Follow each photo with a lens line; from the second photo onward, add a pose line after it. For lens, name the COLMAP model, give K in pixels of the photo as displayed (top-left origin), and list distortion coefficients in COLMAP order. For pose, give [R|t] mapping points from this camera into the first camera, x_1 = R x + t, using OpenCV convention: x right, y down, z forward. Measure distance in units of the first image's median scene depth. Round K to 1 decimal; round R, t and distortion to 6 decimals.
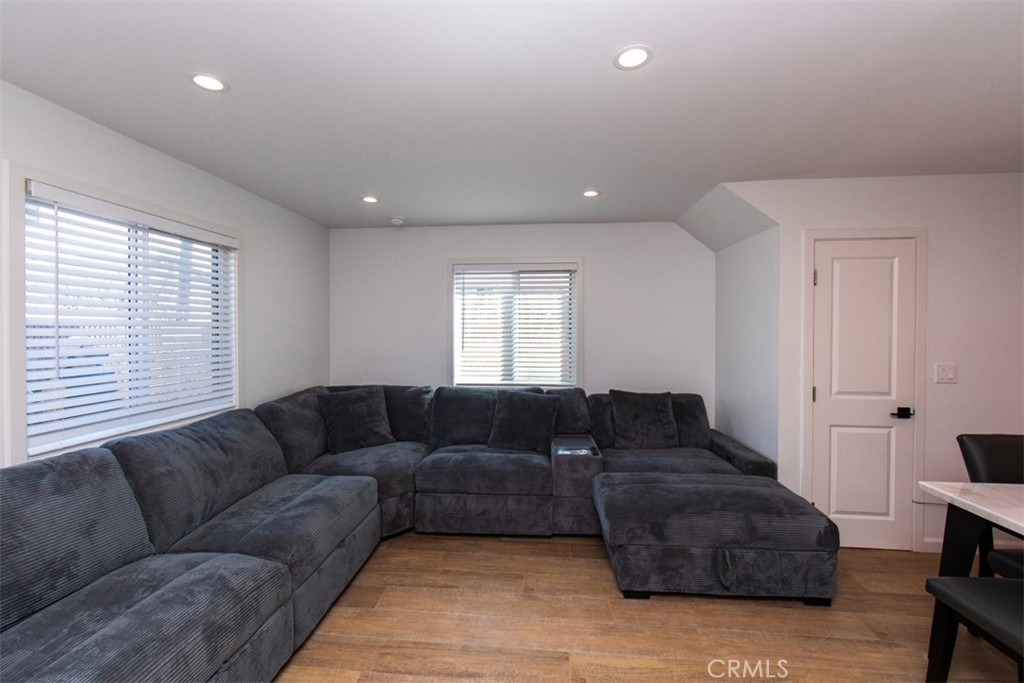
lens RADIAL K [[420.3, 0, 510.7], [0, 420.3, 331.8], [0, 0, 1]] dist [-0.000115, -0.000053]
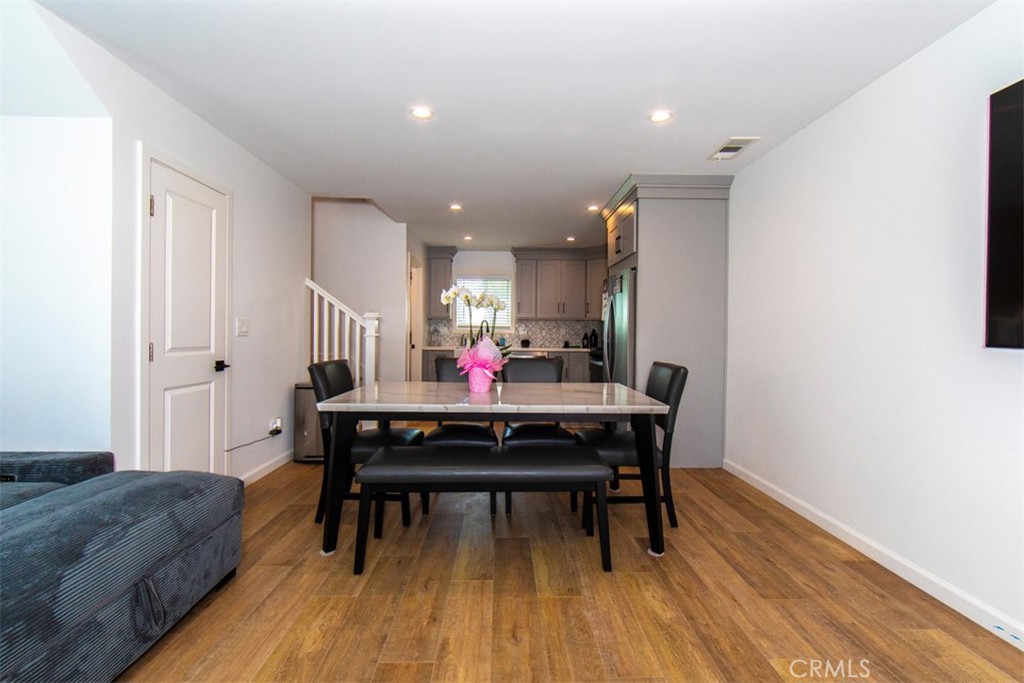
lens RADIAL K [[426.0, 0, 505.9], [0, 426.0, 337.5], [0, 0, 1]] dist [-0.001831, -0.000456]
pose [[-0.097349, -0.010890, 0.995191, -0.146227], [0.001328, 0.999938, 0.011072, 0.111882], [-0.995249, 0.002399, -0.097328, 0.407050]]
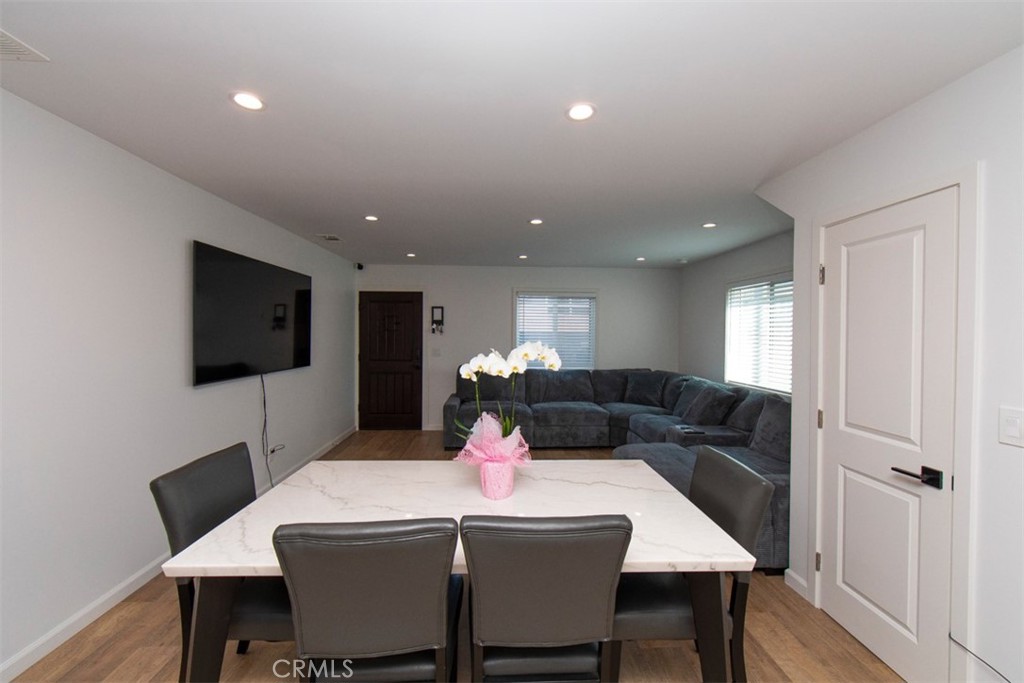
lens RADIAL K [[402.5, 0, 511.1], [0, 402.5, 334.9], [0, 0, 1]] dist [-0.000732, -0.000261]
pose [[0.134998, 0.007682, -0.990816, 1.407842], [-0.016007, 0.999856, 0.005572, -0.007836], [0.990717, 0.015108, 0.135101, 0.307284]]
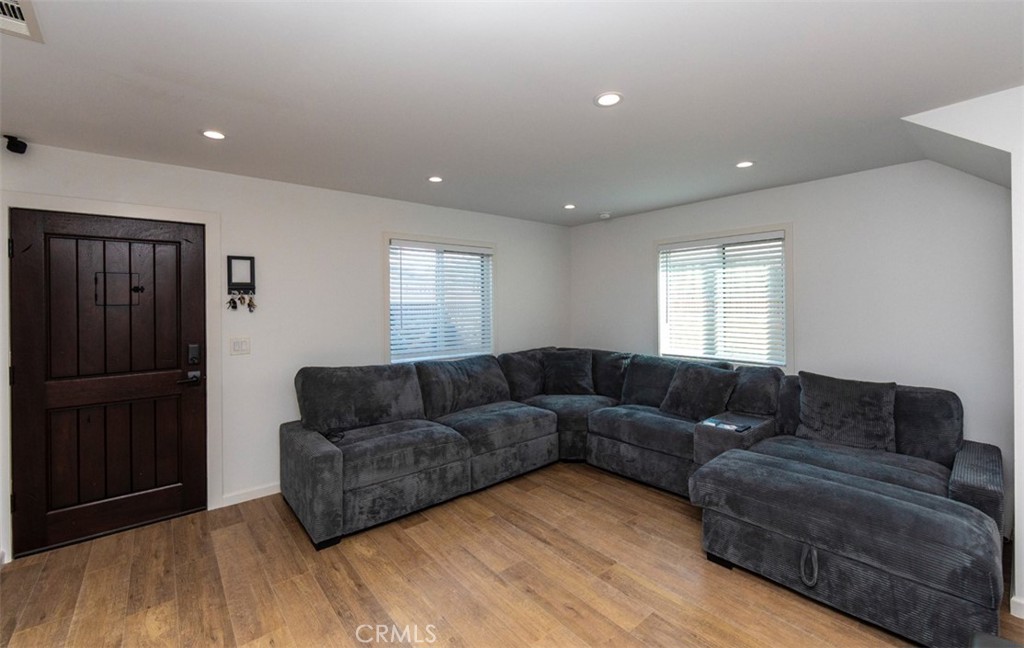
lens RADIAL K [[425.1, 0, 511.3], [0, 425.1, 302.4], [0, 0, 1]] dist [-0.001526, -0.000225]
pose [[0.705099, -0.009711, -0.709043, 0.556655], [0.004485, 0.999947, -0.009235, -0.002592], [0.709095, 0.003332, 0.705105, -0.082972]]
